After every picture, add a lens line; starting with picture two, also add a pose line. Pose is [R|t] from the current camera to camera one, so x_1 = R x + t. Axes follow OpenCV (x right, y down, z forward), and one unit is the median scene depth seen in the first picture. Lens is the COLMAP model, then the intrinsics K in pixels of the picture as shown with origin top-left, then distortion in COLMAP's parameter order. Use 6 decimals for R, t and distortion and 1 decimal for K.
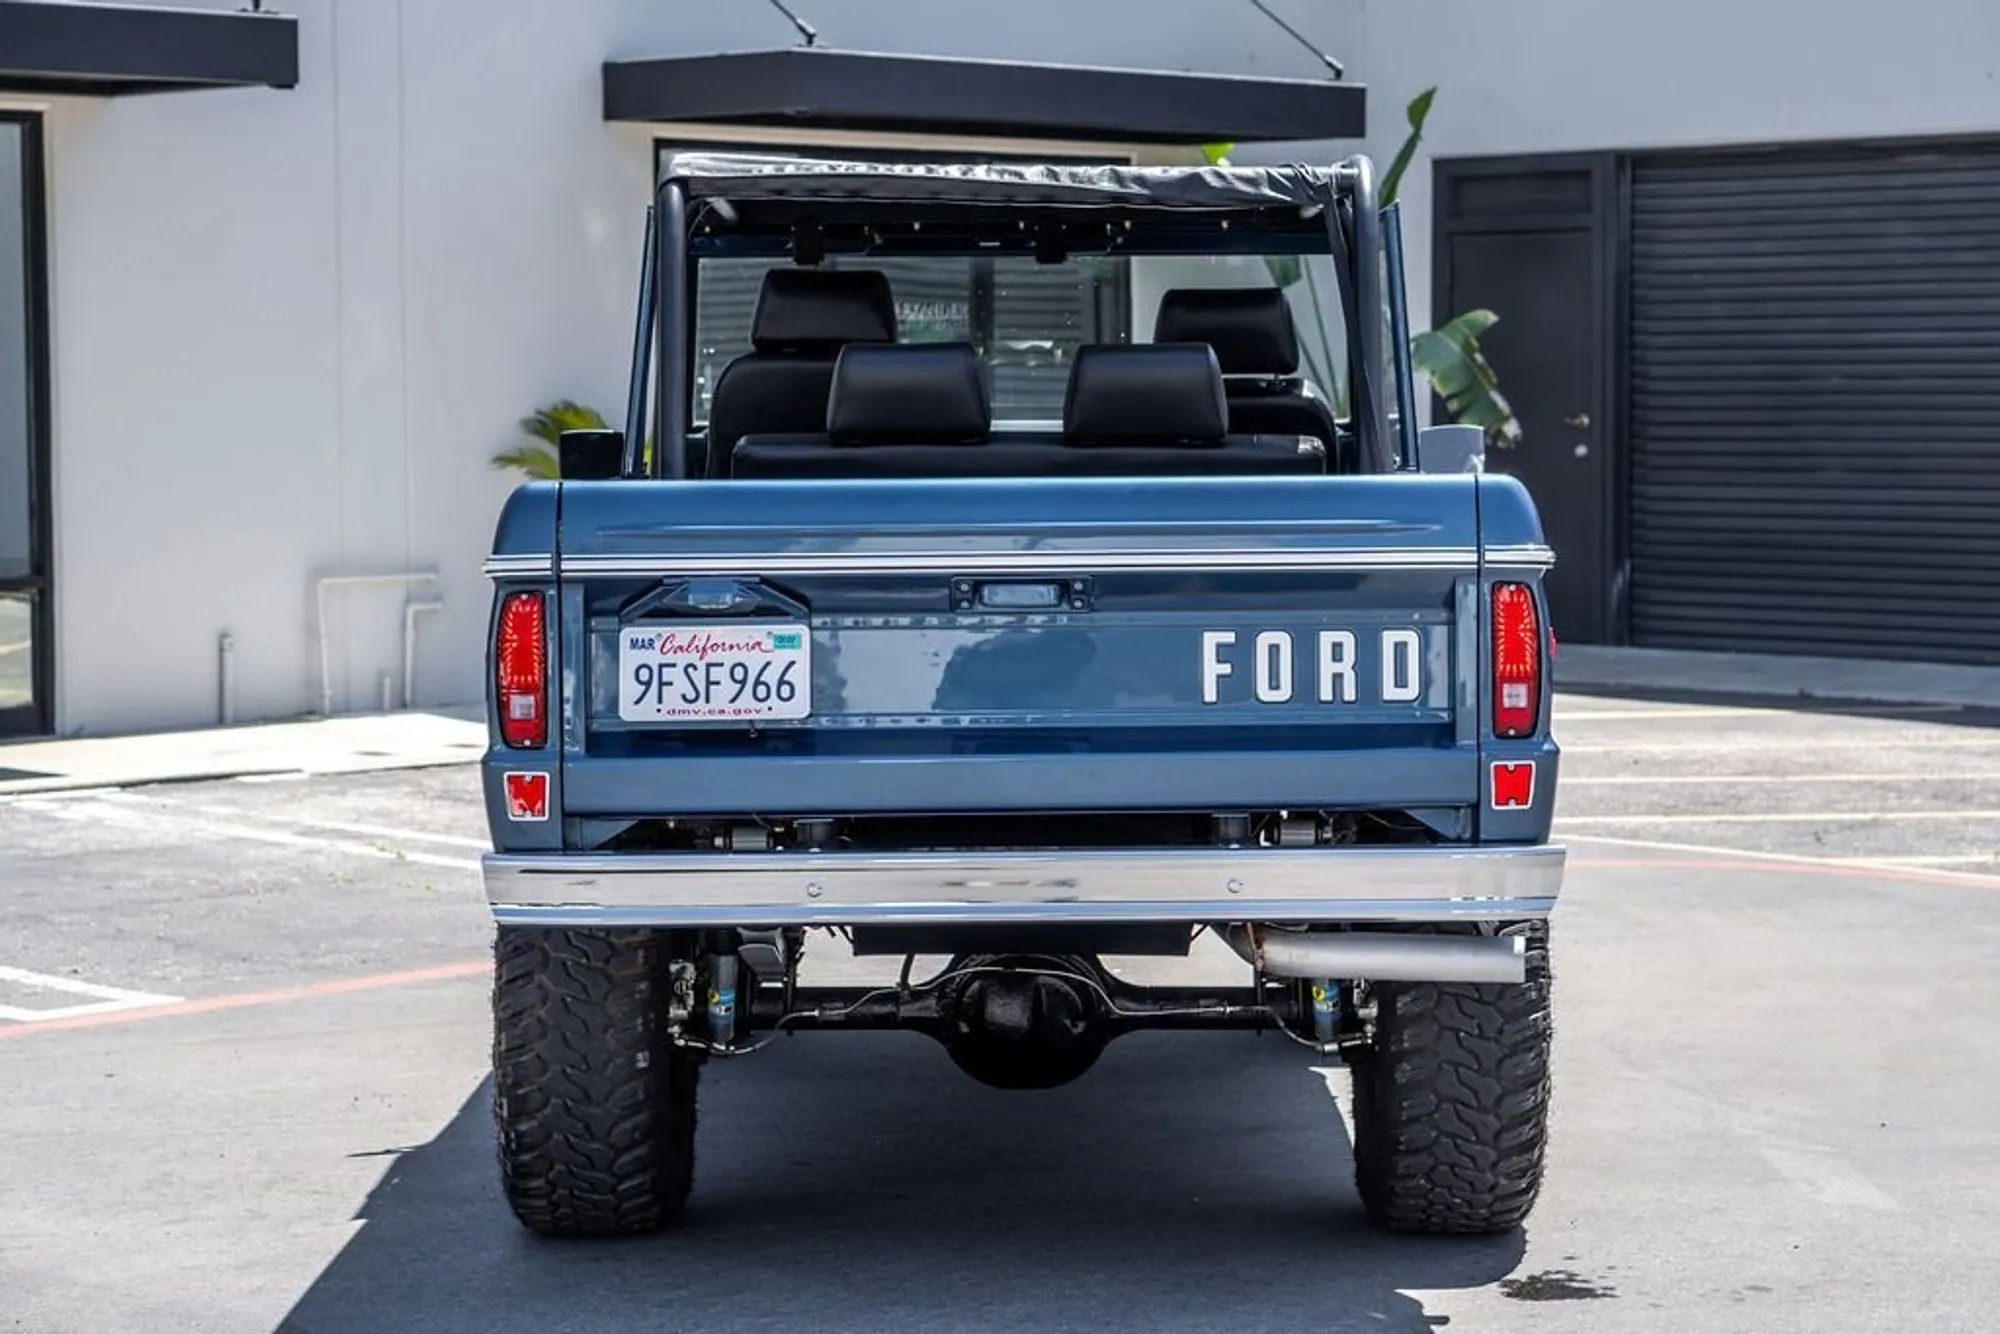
lens RADIAL K [[4366.1, 0, 1166.6], [0, 4366.1, 591.2], [0, 0, 1]] dist [0.055904, -0.284951]
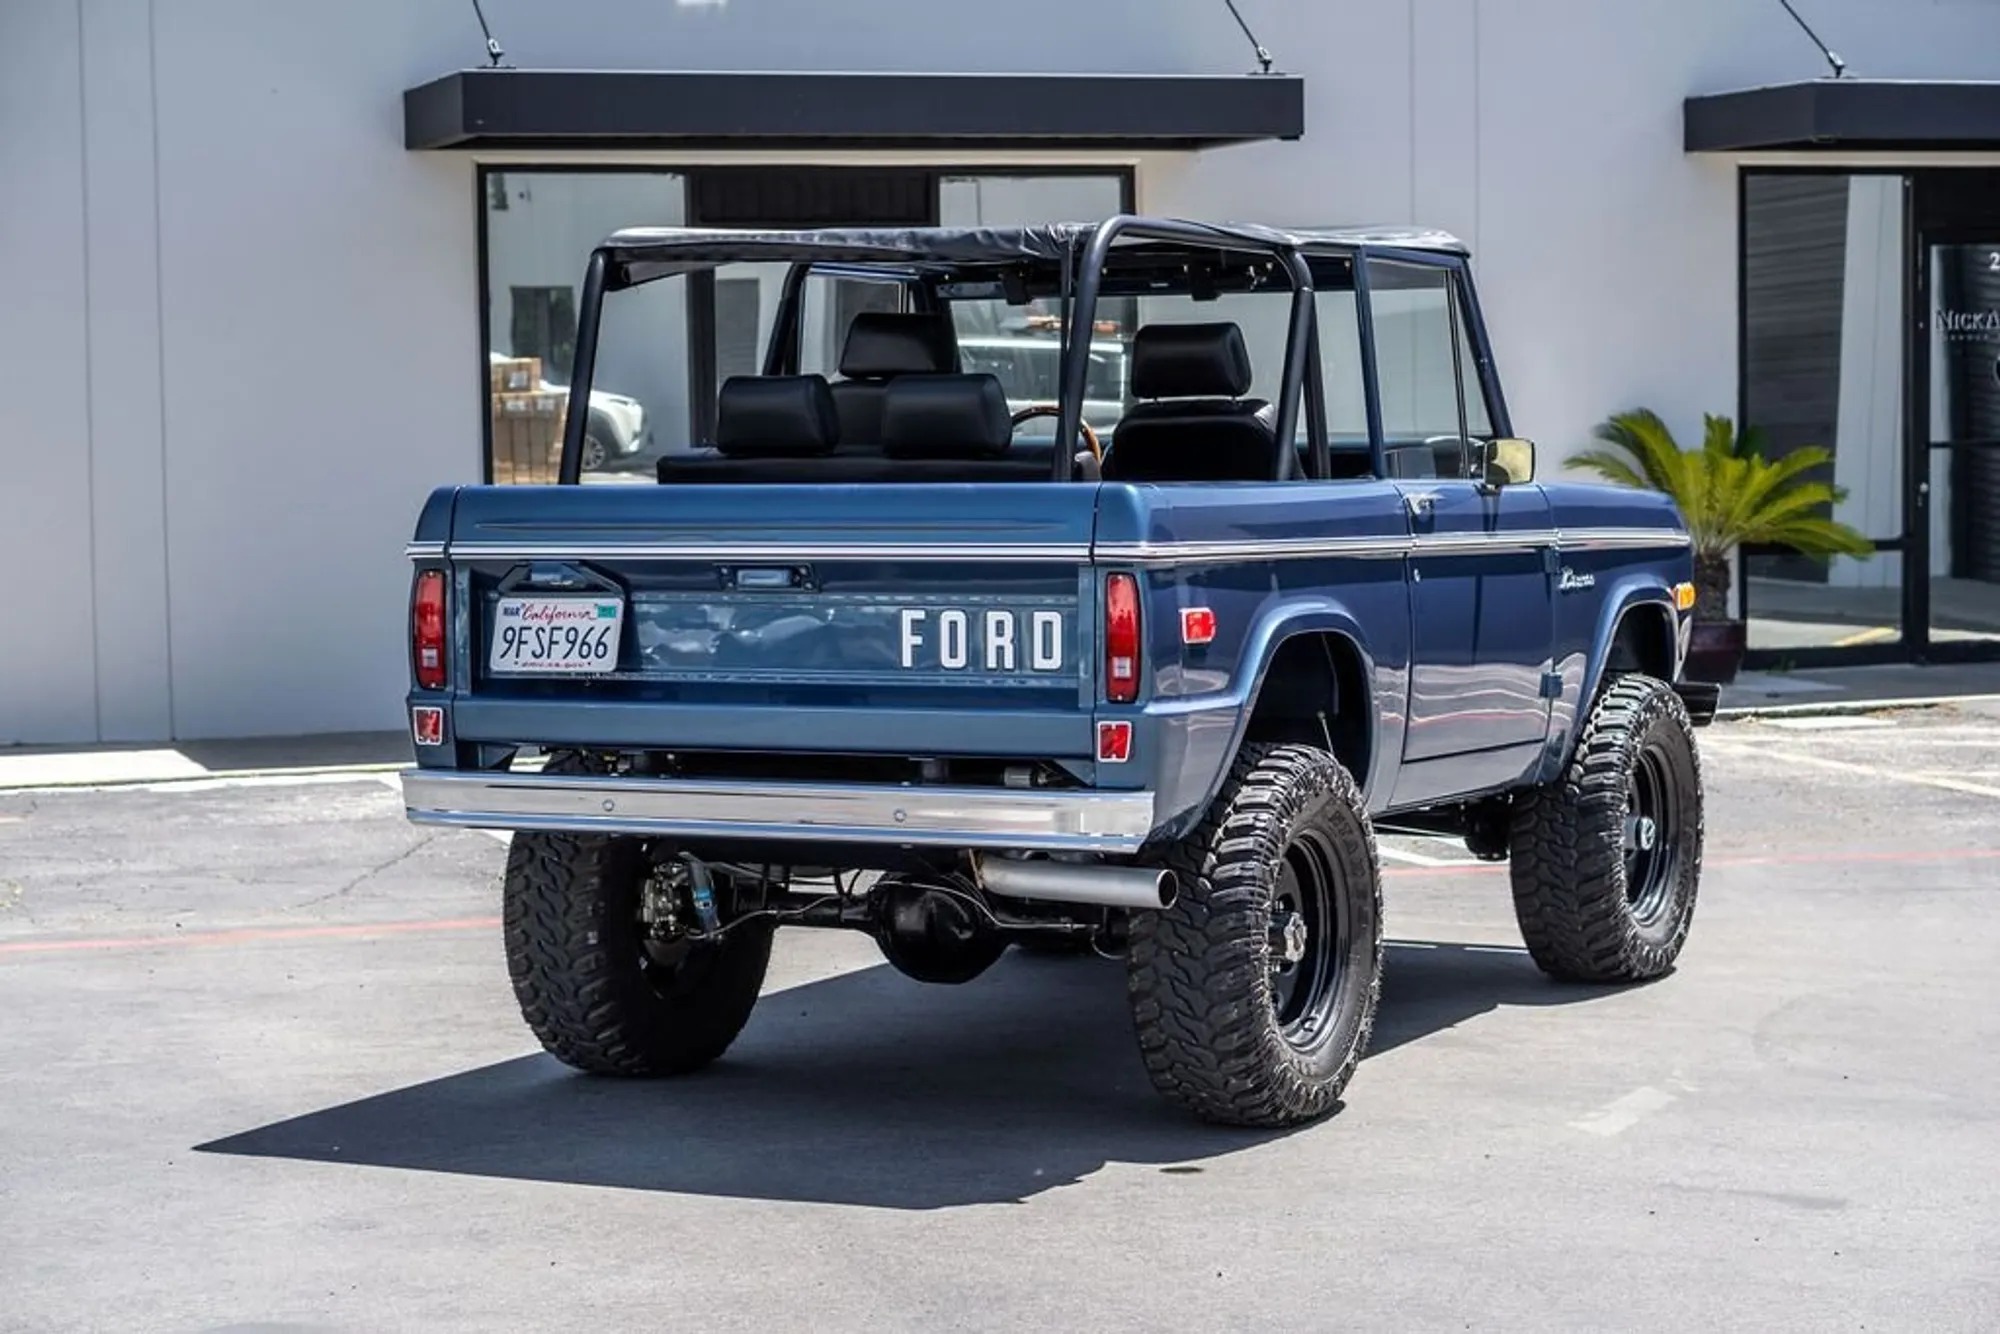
lens RADIAL K [[4230.8, 0, 1000.0], [0, 4230.8, 667.0], [0, 0, 1]] dist [0.010571, -0.024518]
pose [[0.885201, 0.023414, -0.464619, 0.557989], [-0.014469, 0.999635, 0.022810, -0.002080], [0.464984, -0.013469, 0.885217, -0.041594]]
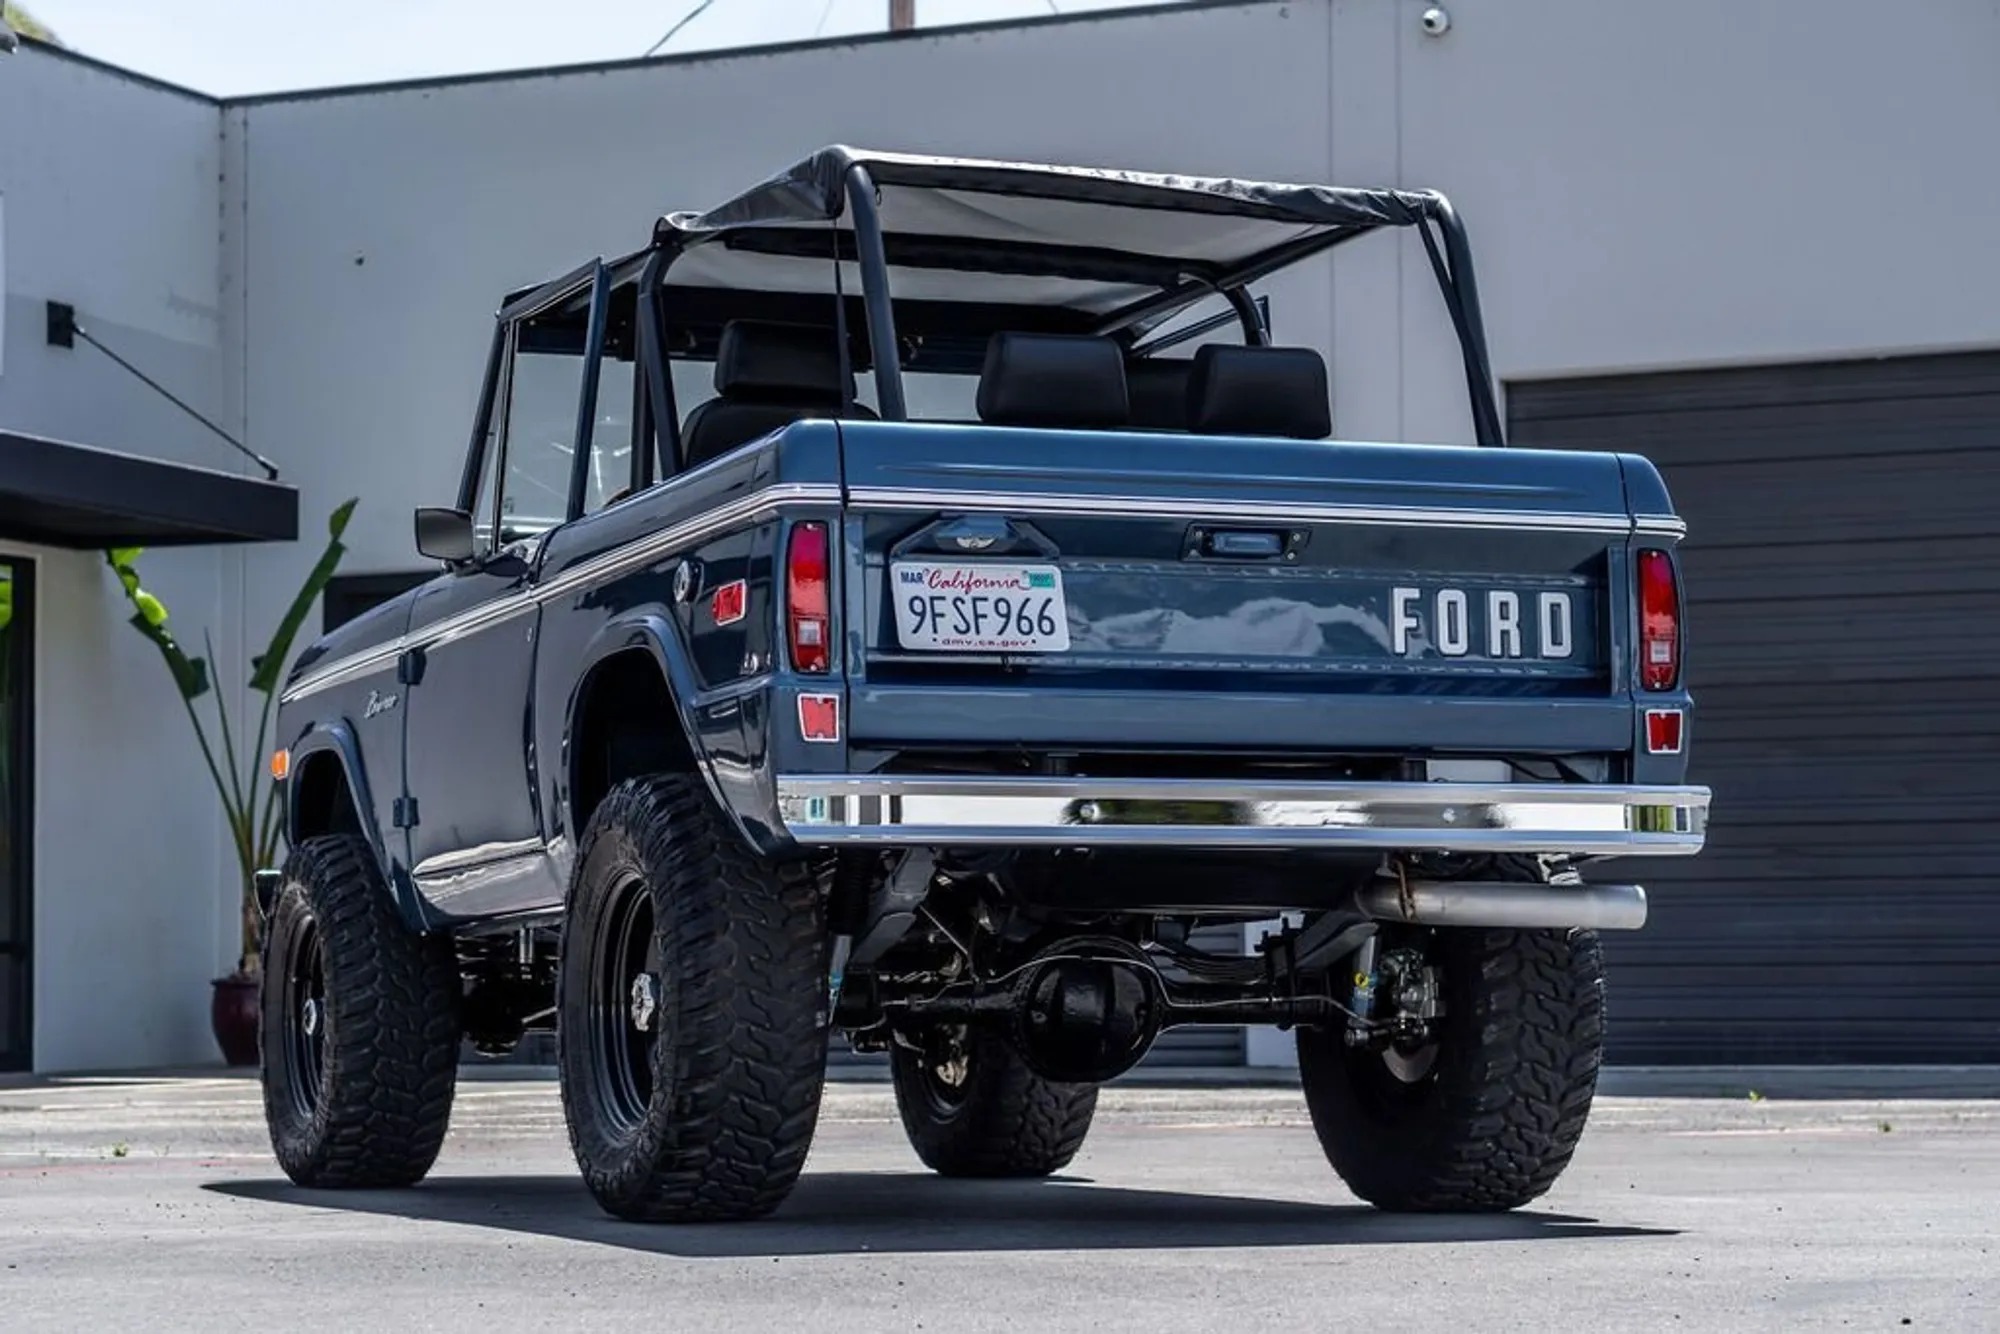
lens RADIAL K [[4574.0, 0, 952.9], [0, 4574.0, 709.2], [0, 0, 1]] dist [0.042282, 0.218154]
pose [[0.940966, 0.021967, 0.337787, -0.448192], [0.019419, 0.992745, -0.118657, 0.161564], [-0.337943, 0.118212, 0.933713, -0.008531]]
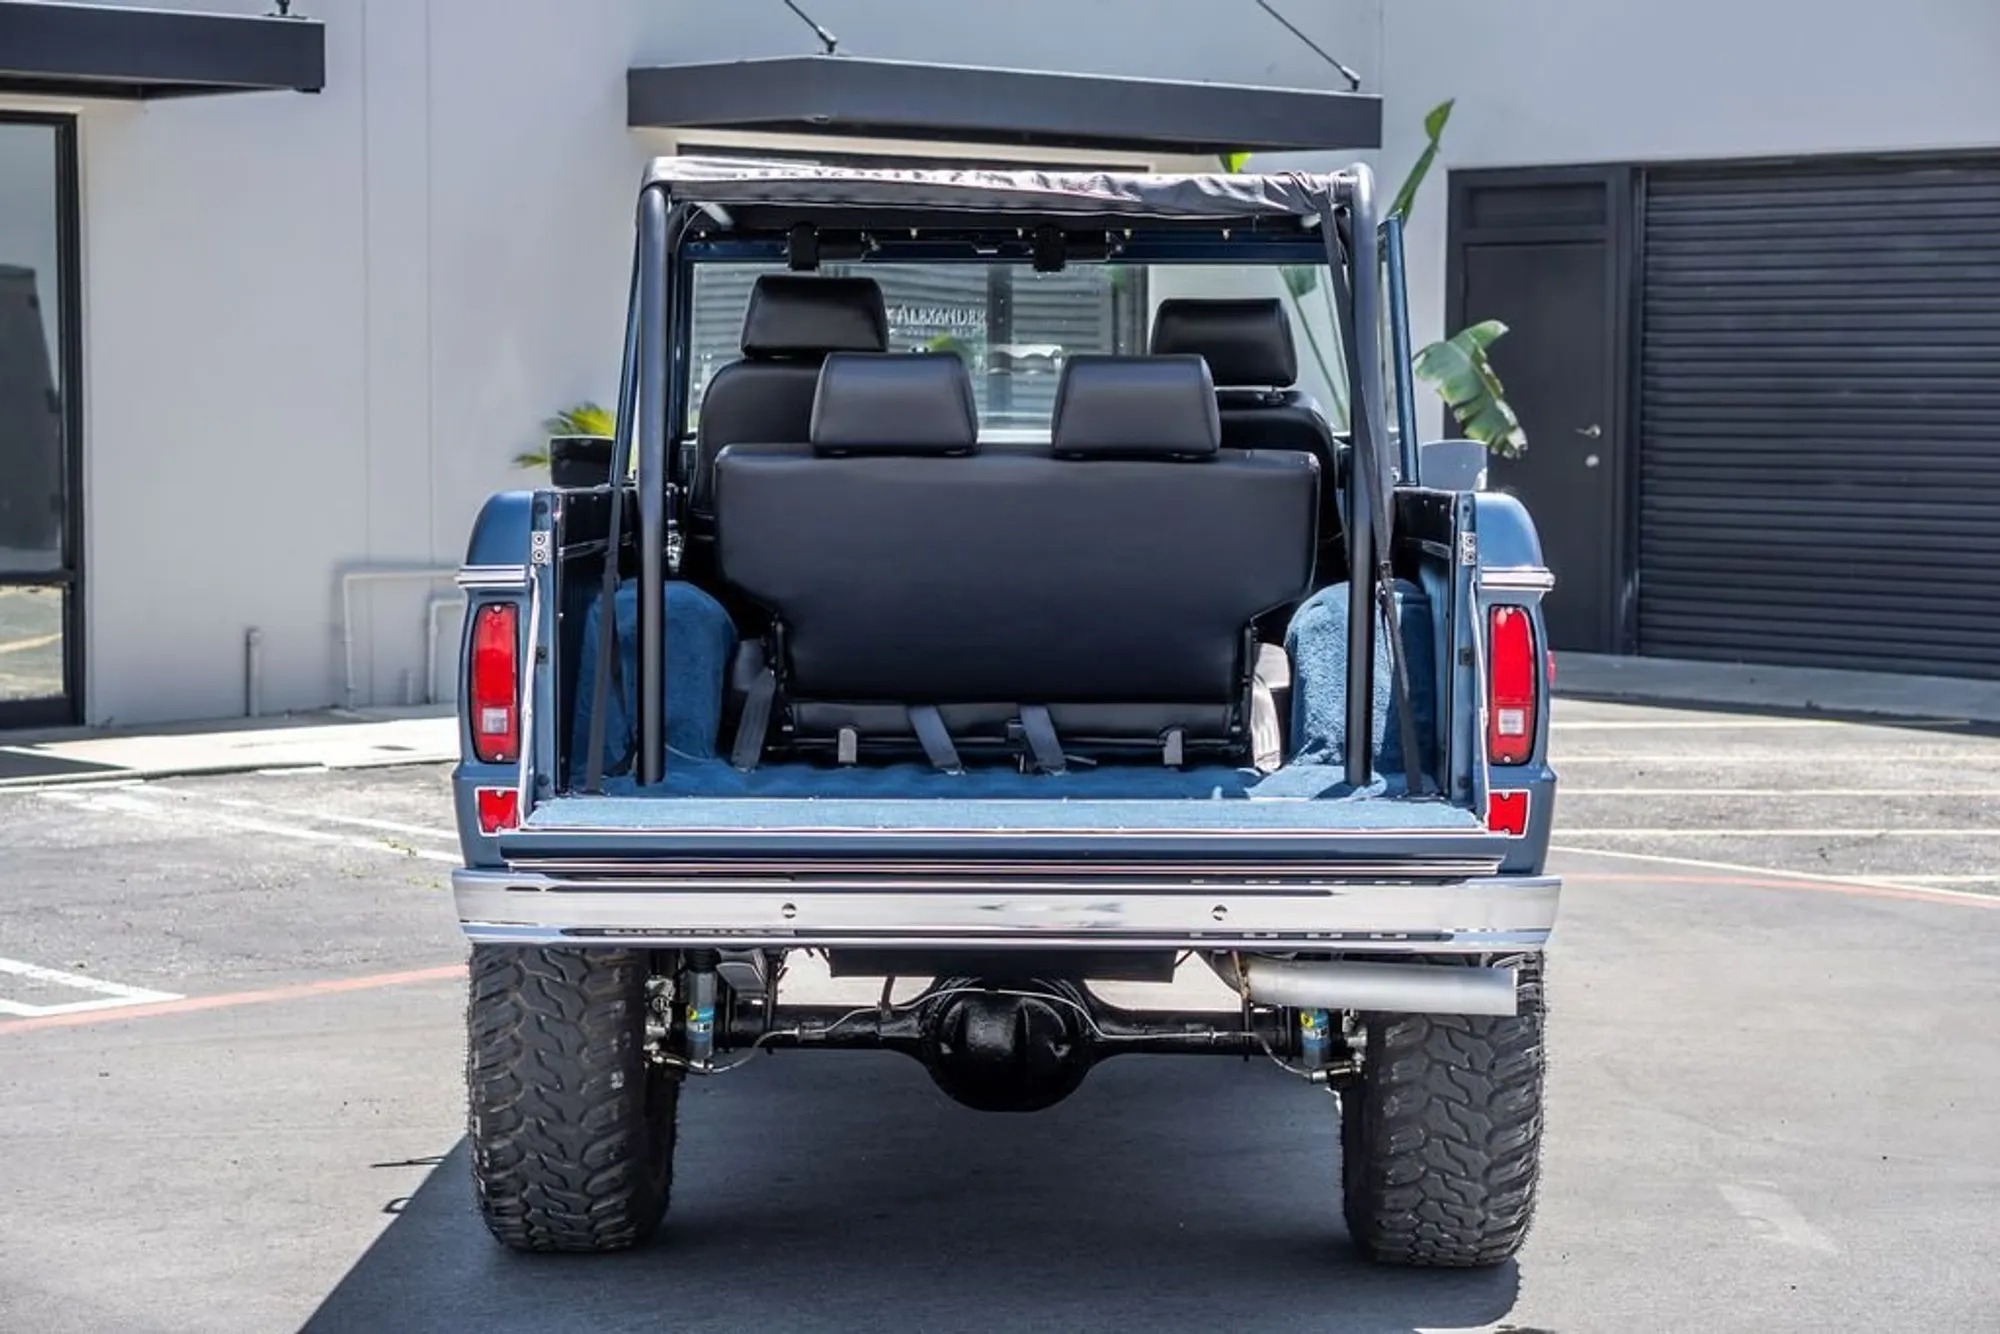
lens RADIAL K [[4230.8, 0, 1000.0], [0, 4230.8, 667.0], [0, 0, 1]] dist [0.010571, -0.024518]
pose [[0.998930, 0.012231, -0.044596, 0.007736], [-0.011394, 0.999755, 0.018962, -0.004682], [0.044817, -0.018434, 0.998825, 0.053997]]
